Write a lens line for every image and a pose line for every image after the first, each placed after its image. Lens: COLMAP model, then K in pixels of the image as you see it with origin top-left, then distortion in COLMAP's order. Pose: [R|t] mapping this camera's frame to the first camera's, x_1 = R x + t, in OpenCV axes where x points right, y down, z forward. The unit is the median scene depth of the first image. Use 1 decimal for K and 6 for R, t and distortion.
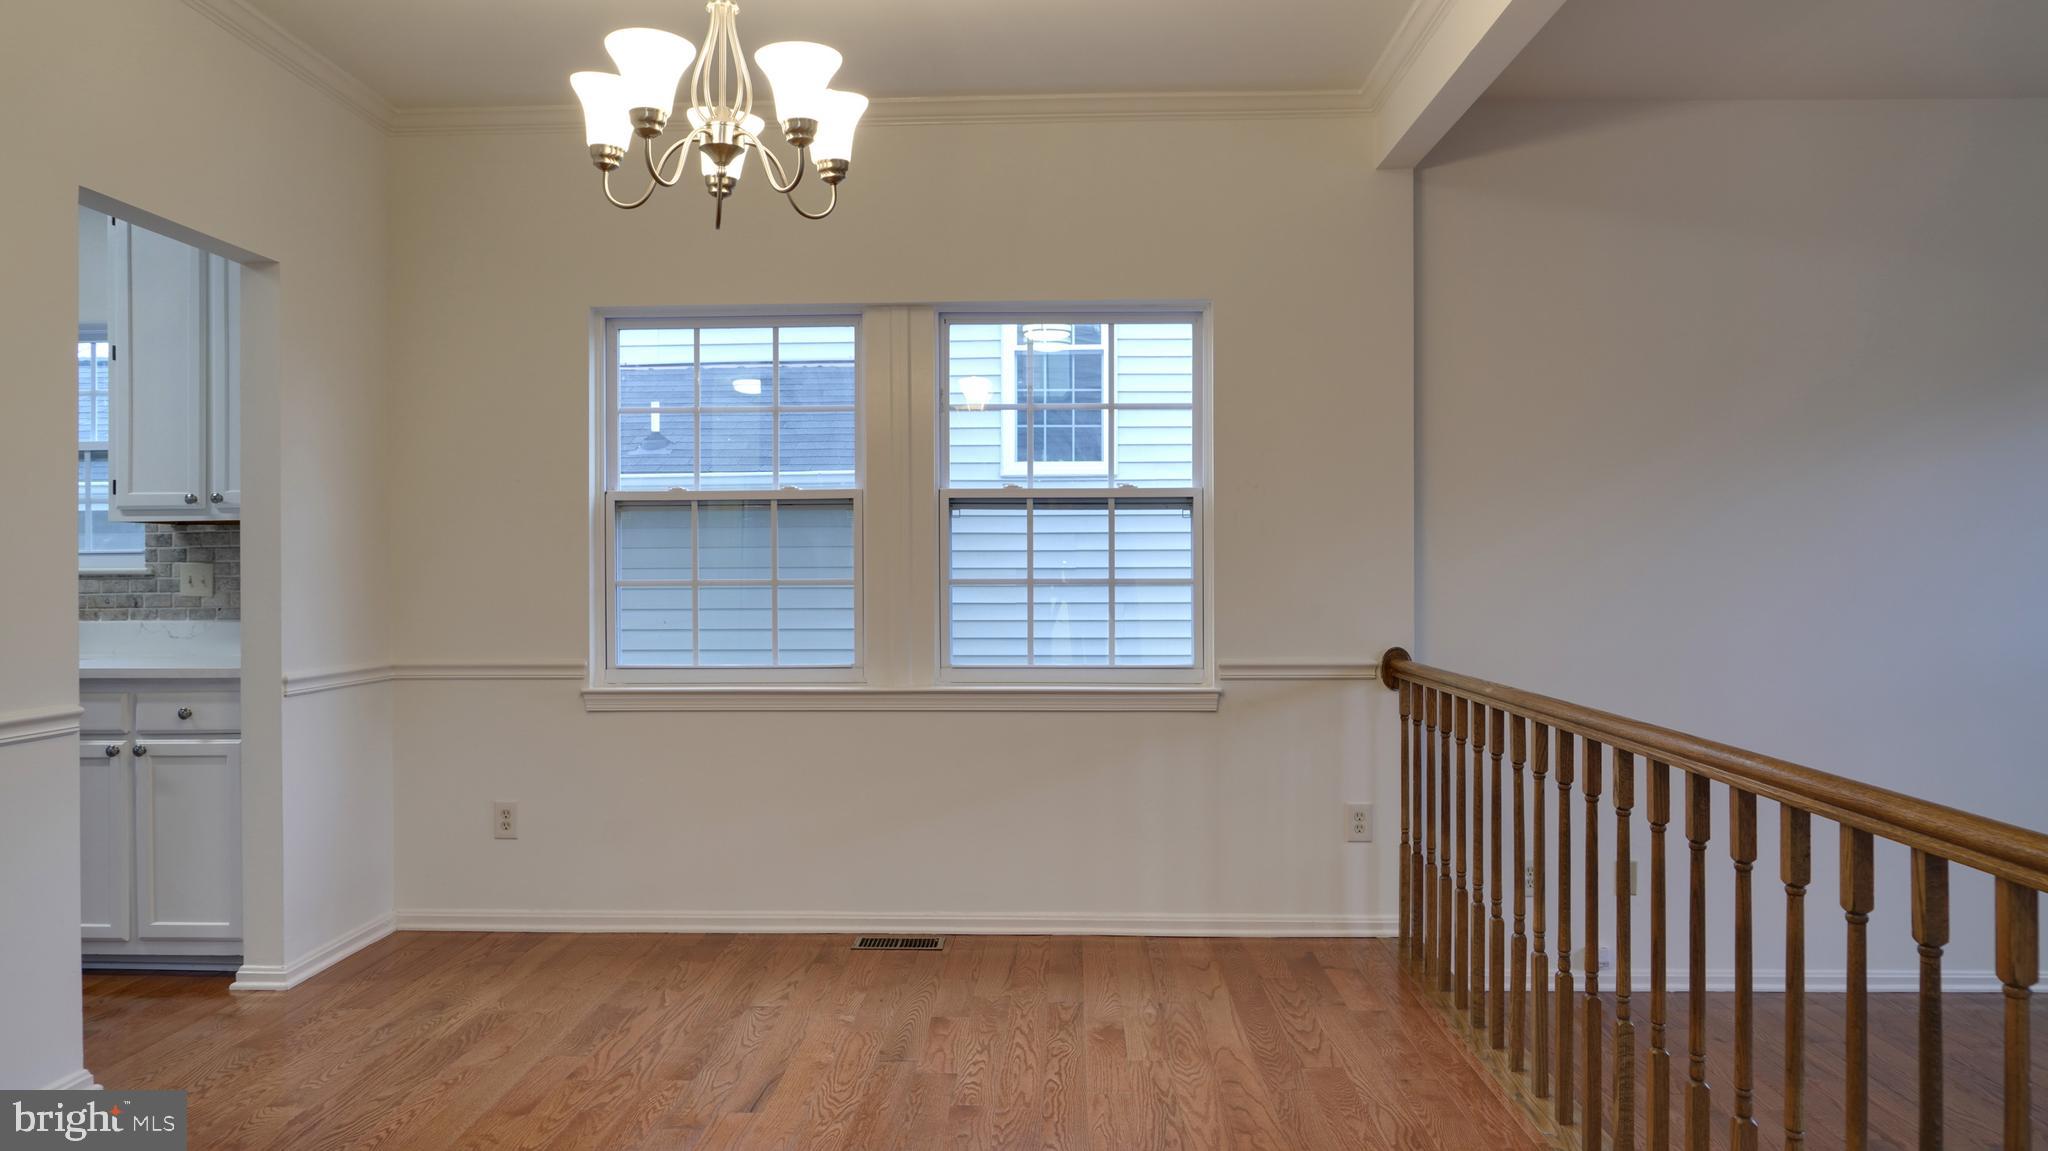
lens RADIAL K [[1384.6, 0, 1024.8], [0, 1384.6, 579.5], [0, 0, 1]] dist [-0.043527, 0.011804]
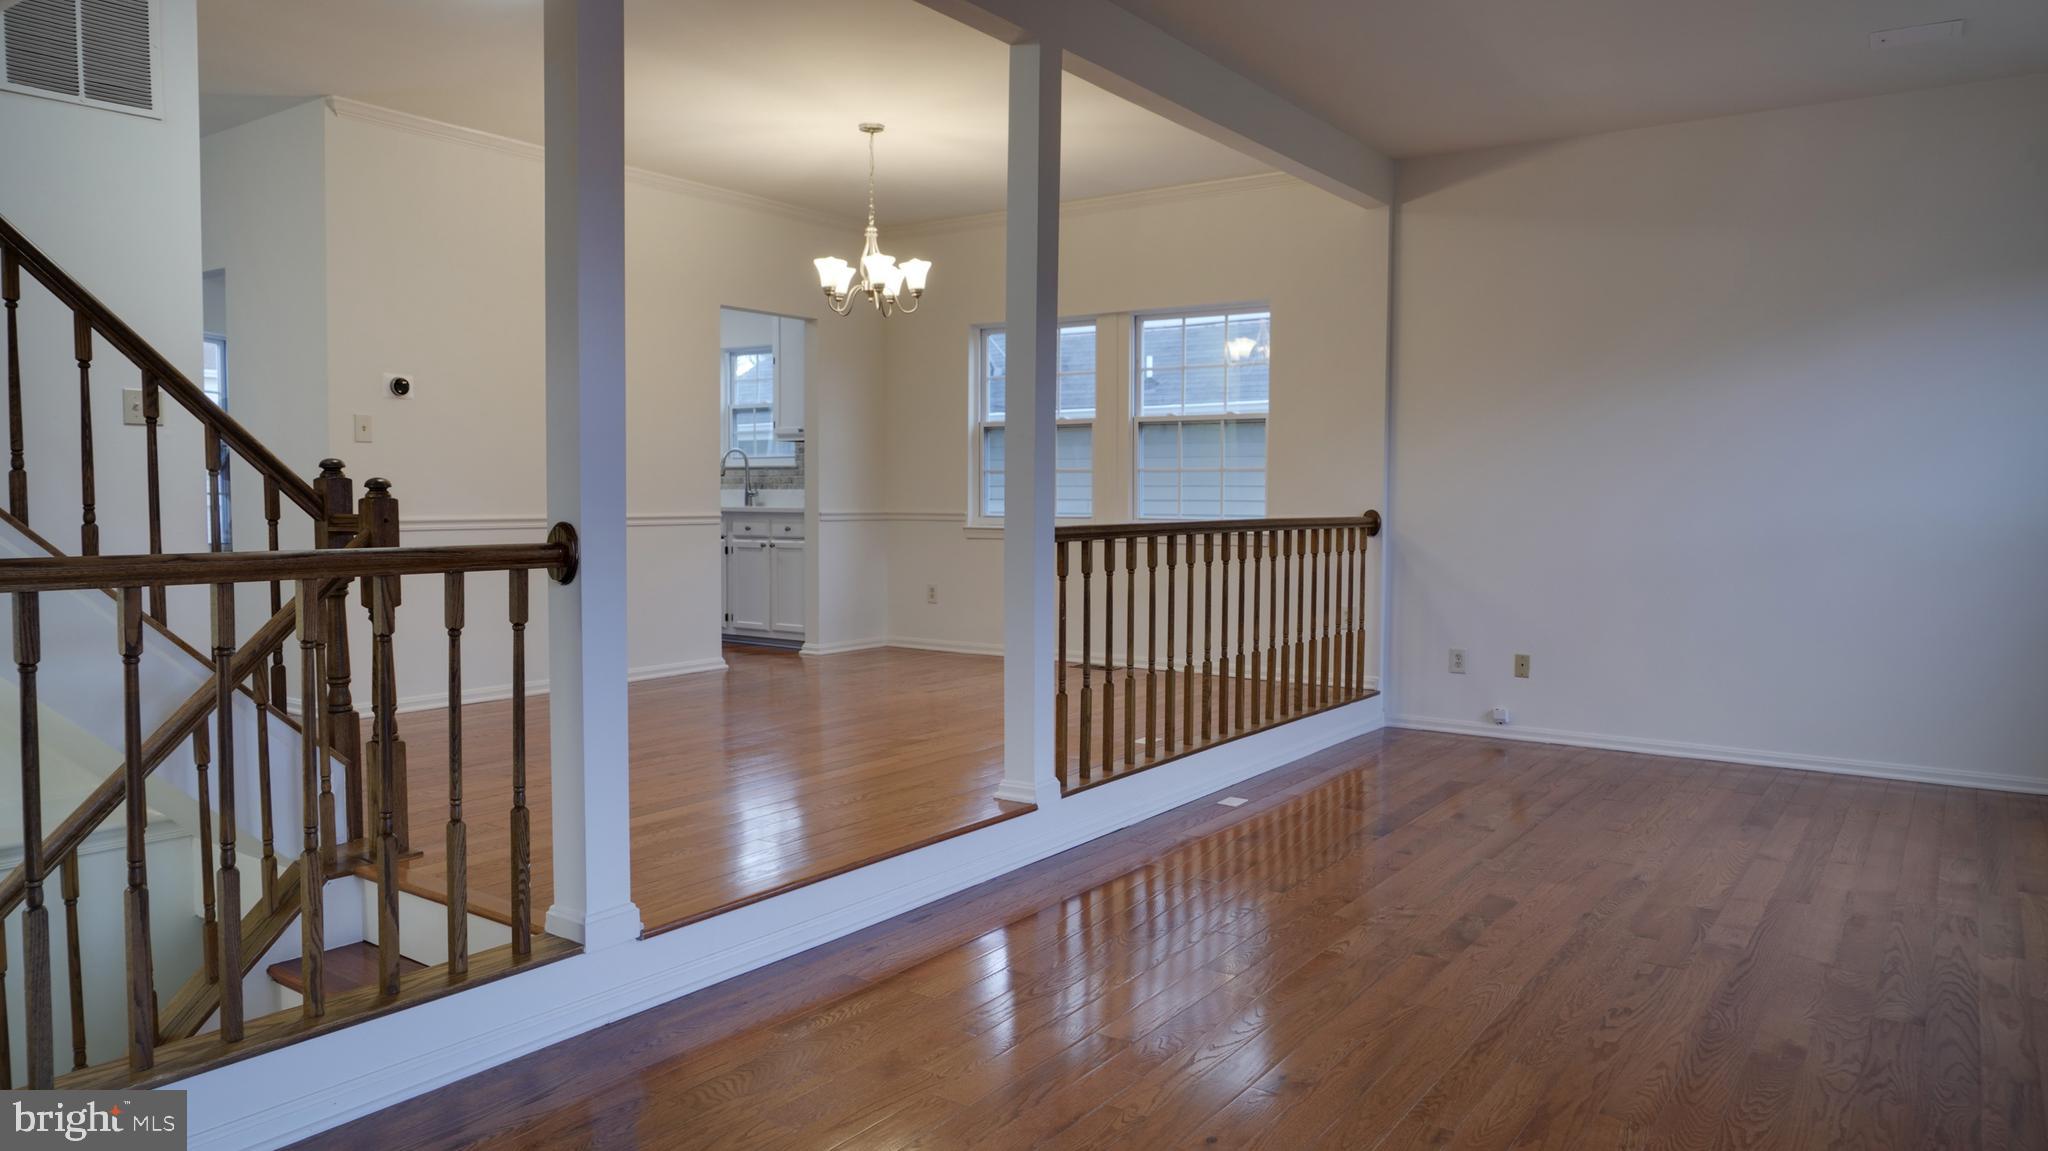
lens RADIAL K [[1384.6, 0, 1022.4], [0, 1384.6, 574.4], [0, 0, 1]] dist [-0.043527, 0.011804]
pose [[0.825519, 0.042705, -0.562757, 0.832998], [-0.009640, 0.998055, 0.061597, 0.027155], [0.564292, -0.045425, 0.824325, -0.545969]]
